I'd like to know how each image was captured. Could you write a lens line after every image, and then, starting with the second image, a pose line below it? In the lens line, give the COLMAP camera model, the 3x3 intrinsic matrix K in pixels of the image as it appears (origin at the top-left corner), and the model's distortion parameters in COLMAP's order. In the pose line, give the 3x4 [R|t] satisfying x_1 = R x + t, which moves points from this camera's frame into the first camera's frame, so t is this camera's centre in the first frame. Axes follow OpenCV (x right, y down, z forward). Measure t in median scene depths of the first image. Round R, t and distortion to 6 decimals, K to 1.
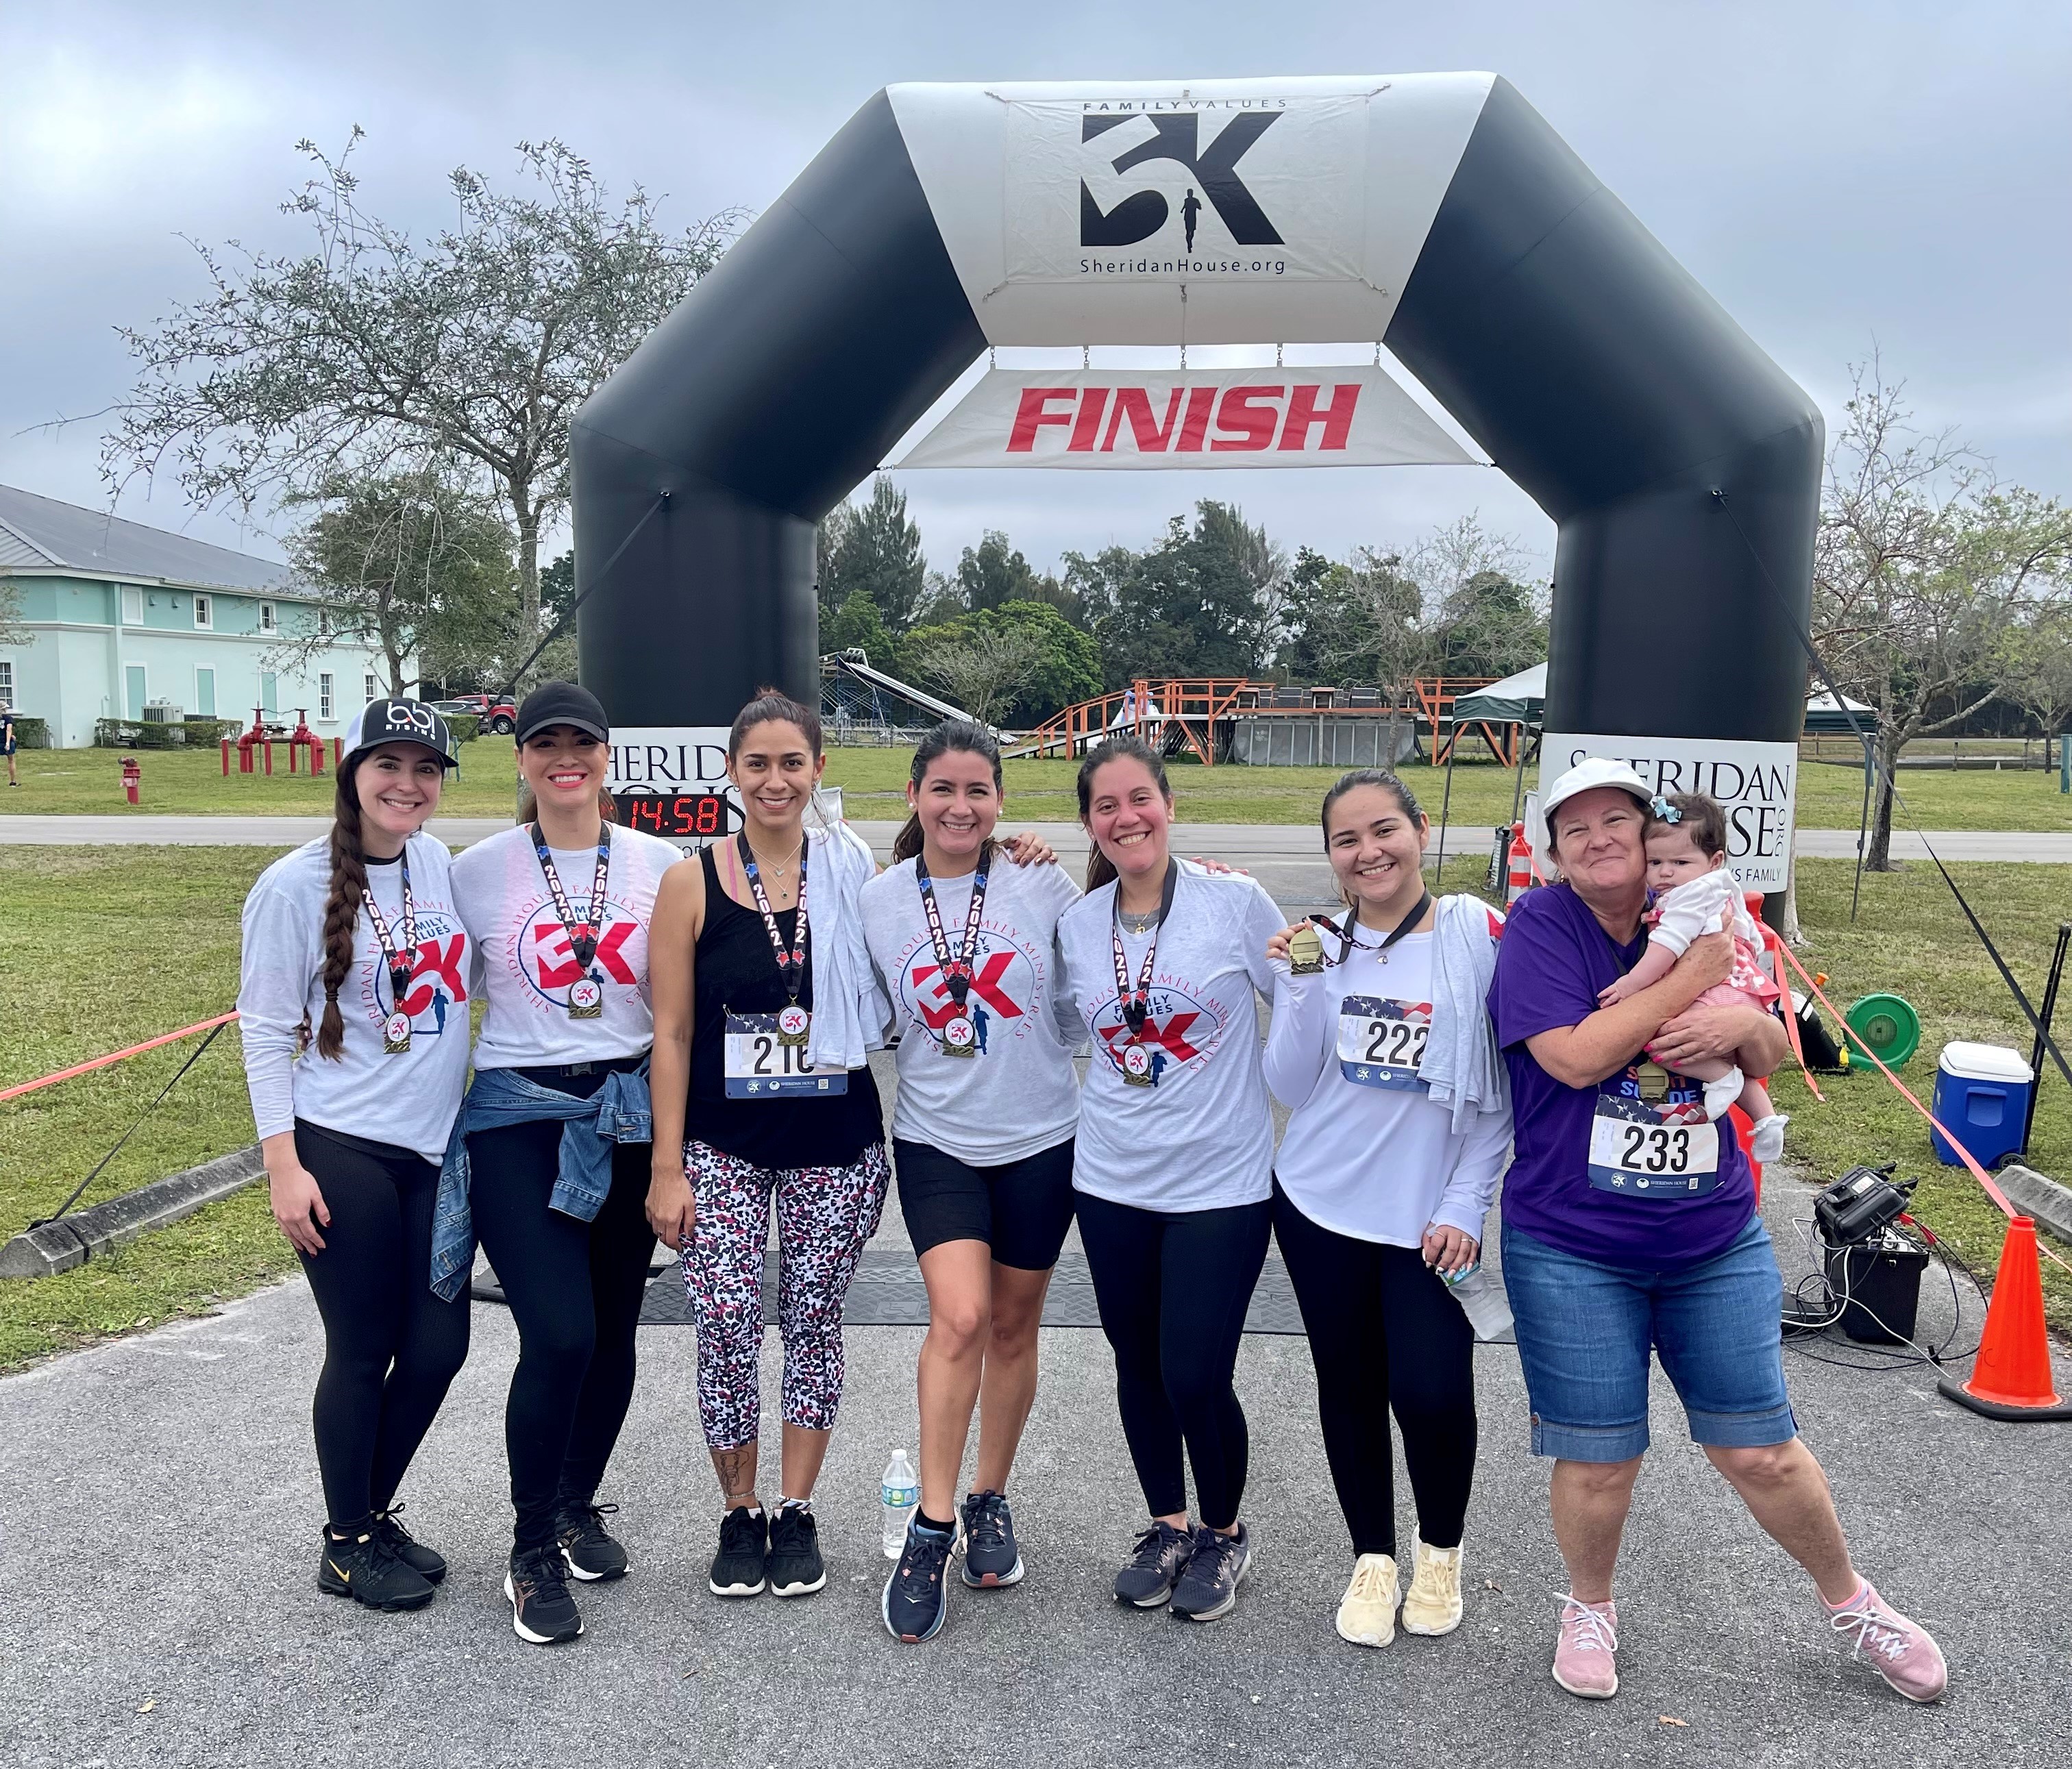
lens RADIAL K [[2074.4, 0, 1034.1], [0, 2074.4, 956.8], [0, 0, 1]] dist [0.034586, 0.000000]
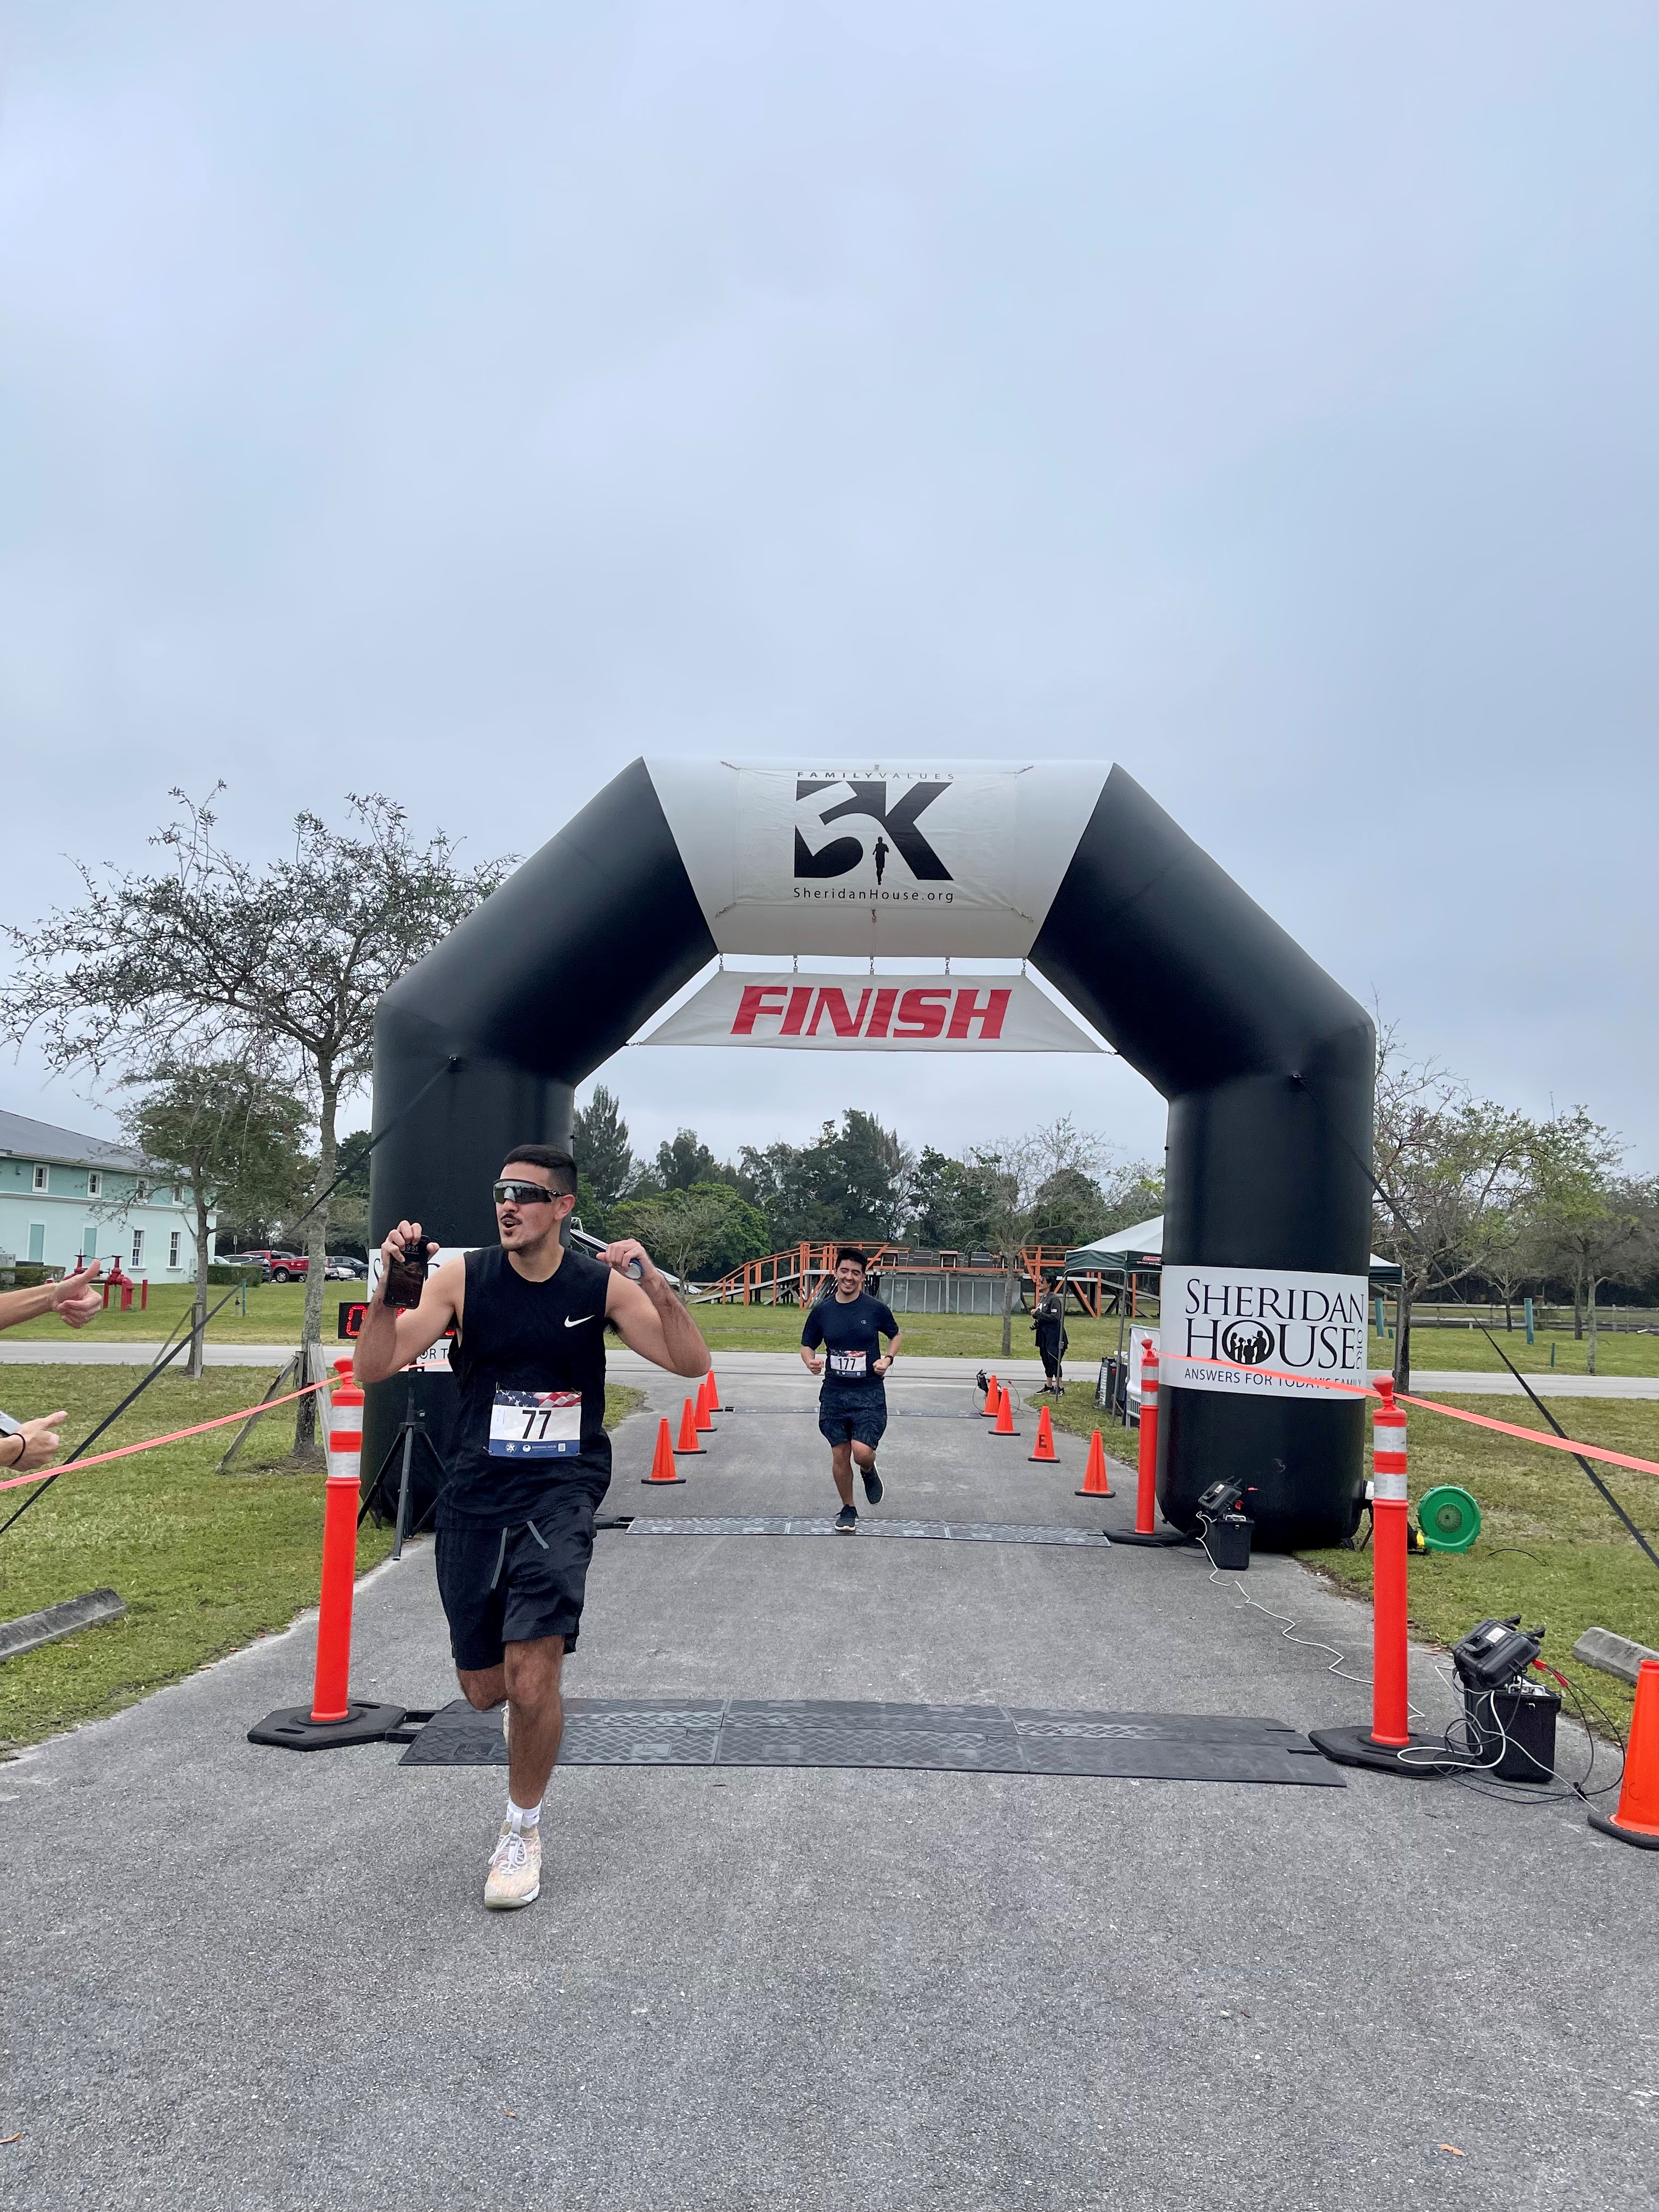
lens RADIAL K [[1653.7, 0, 812.6], [0, 1653.7, 1139.1], [0, 0, 1]] dist [0.061186, -0.080016]
pose [[0.998033, 0.020621, 0.059197, -0.021866], [-0.008539, 0.980265, -0.197503, 0.014674], [-0.062102, 0.196609, 0.978513, 0.038527]]
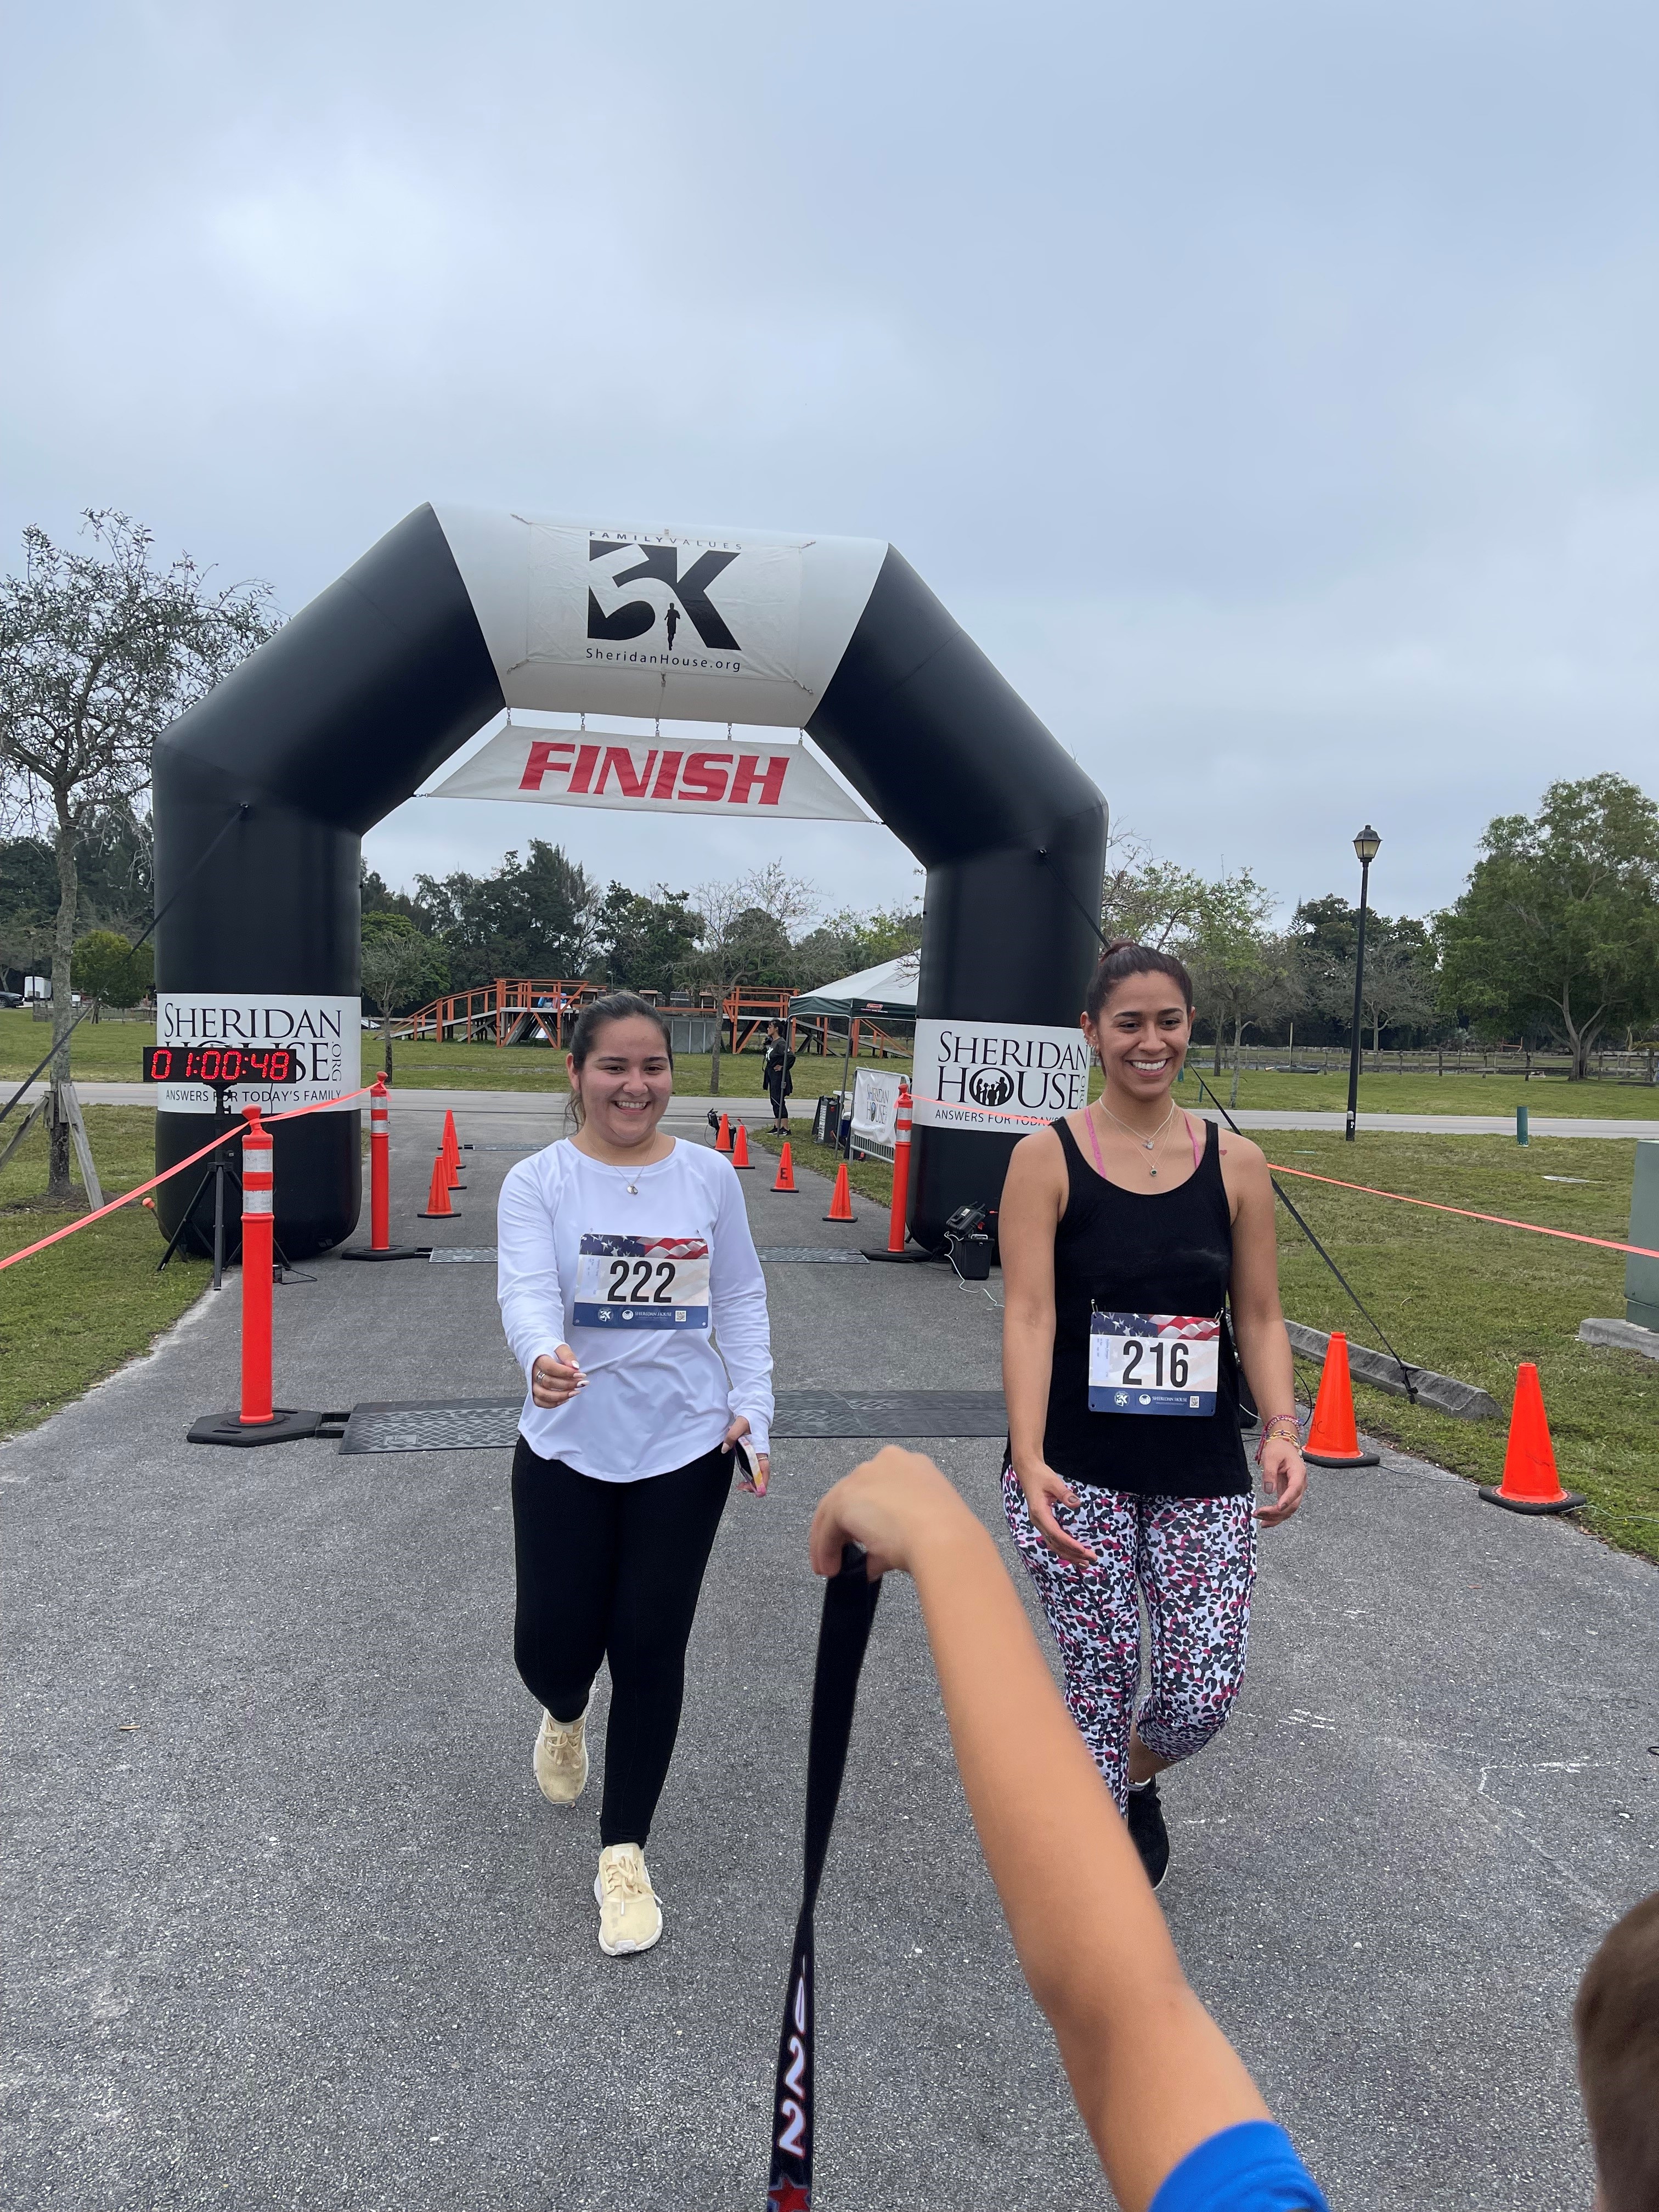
lens RADIAL K [[1653.7, 0, 843.7], [0, 1653.7, 1136.5], [0, 0, 1]] dist [0.061186, -0.080016]
pose [[0.962835, 0.006151, 0.270021, -0.097953], [0.005280, 0.999121, -0.041589, 0.015521], [-0.270039, 0.041469, 0.961956, -0.034509]]
